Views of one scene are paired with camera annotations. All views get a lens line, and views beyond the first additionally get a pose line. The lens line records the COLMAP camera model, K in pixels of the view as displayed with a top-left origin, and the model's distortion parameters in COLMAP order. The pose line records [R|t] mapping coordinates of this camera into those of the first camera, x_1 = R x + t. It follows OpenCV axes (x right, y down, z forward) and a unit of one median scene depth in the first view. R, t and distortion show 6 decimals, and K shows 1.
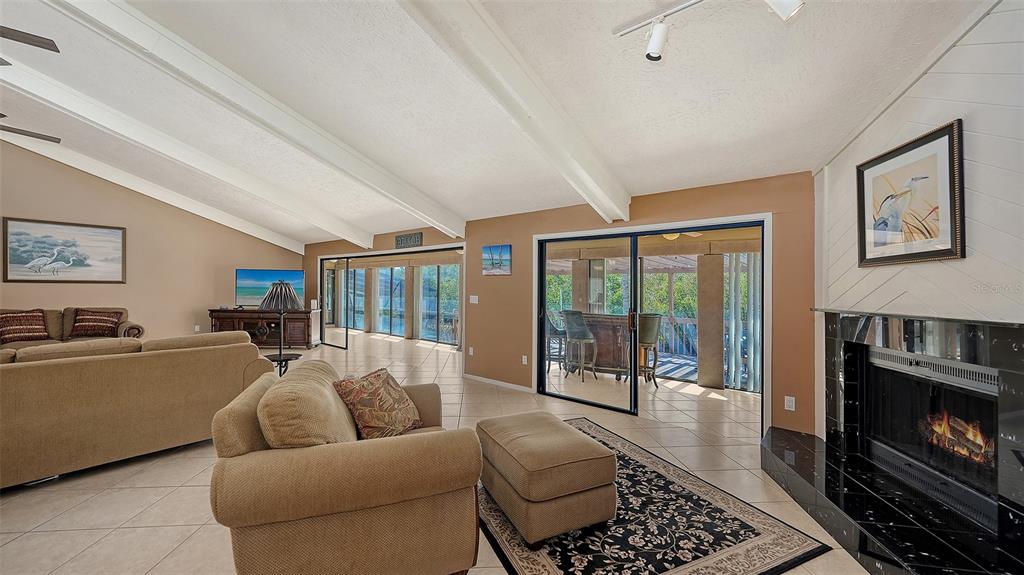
lens RADIAL K [[388.7, 0, 514.4], [0, 388.7, 290.8], [0, 0, 1]] dist [0.000174, 0.000147]
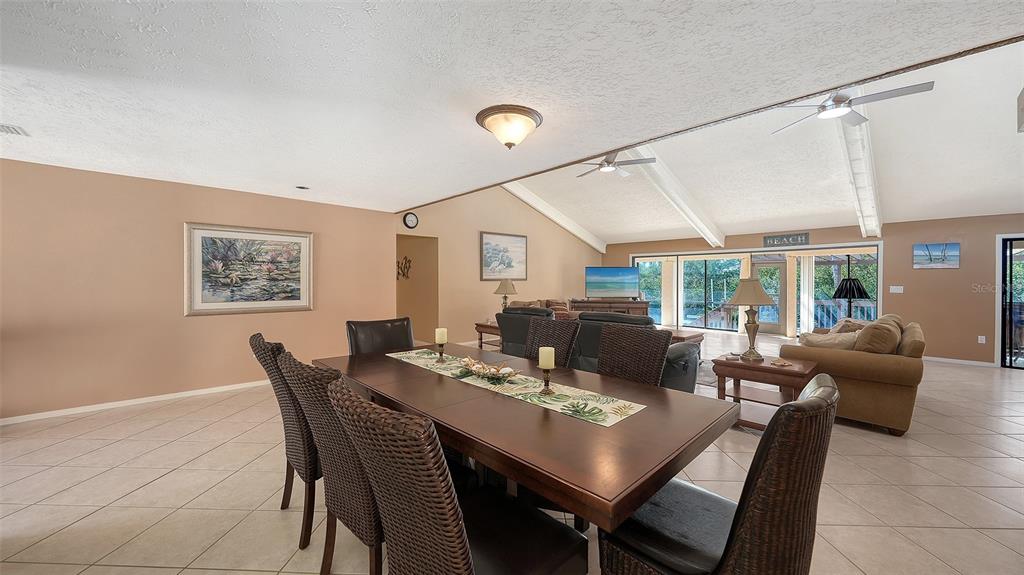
lens RADIAL K [[388.7, 0, 514.4], [0, 388.7, 290.8], [0, 0, 1]] dist [0.000174, 0.000147]
pose [[0.993424, -0.013016, -0.113747, -0.990783], [0.015770, 0.999603, 0.023339, -0.017132], [0.113398, -0.024979, 0.993236, -0.269715]]
